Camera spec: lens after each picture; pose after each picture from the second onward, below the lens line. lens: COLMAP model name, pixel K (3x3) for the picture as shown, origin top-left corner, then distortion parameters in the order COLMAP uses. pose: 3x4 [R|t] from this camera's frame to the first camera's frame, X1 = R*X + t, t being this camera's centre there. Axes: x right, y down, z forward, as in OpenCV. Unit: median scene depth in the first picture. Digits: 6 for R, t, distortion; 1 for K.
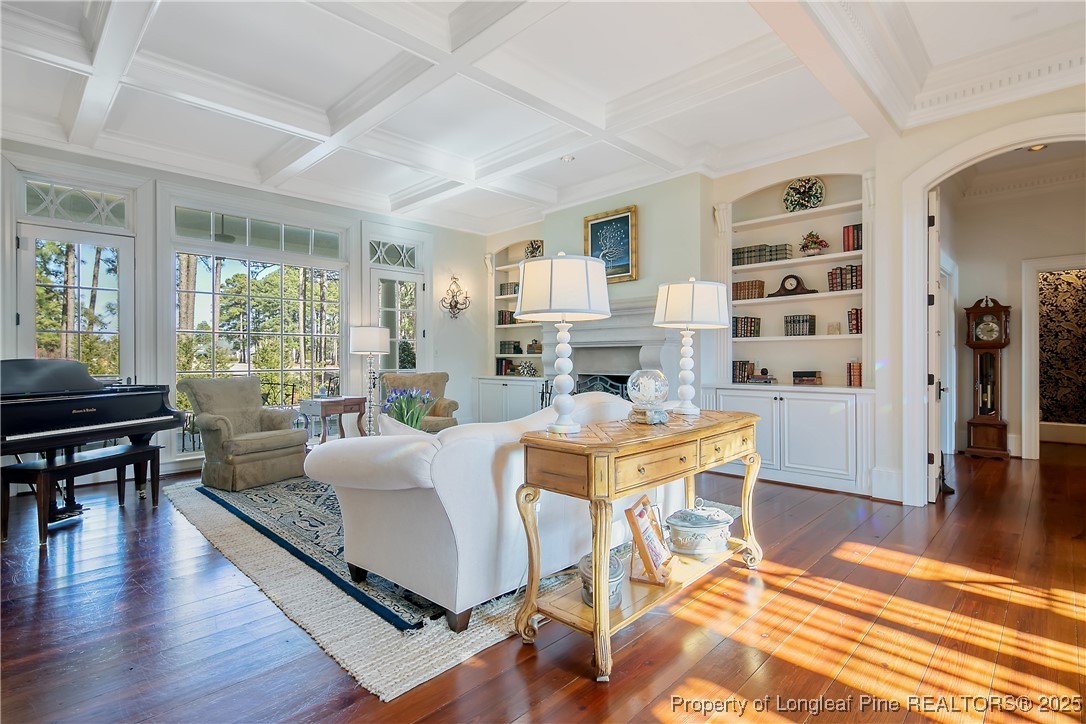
lens RADIAL K [[529.1, 0, 550.2], [0, 529.1, 356.6], [0, 0, 1]] dist [0.001216, -0.001887]
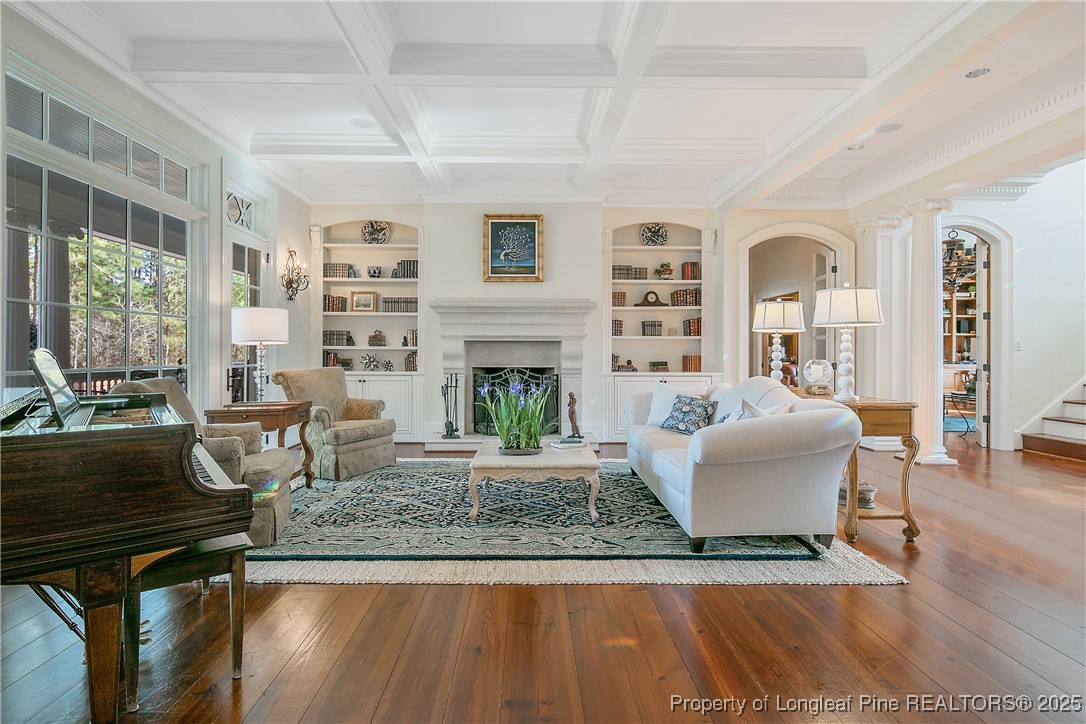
lens RADIAL K [[529.1, 0, 543.8], [0, 529.1, 355.3], [0, 0, 1]] dist [0.001216, -0.001887]
pose [[0.701134, -0.000635, 0.713030, -0.689381], [-0.006623, 0.999951, 0.007404, 0.002849], [-0.712999, -0.009914, 0.701095, 0.228817]]
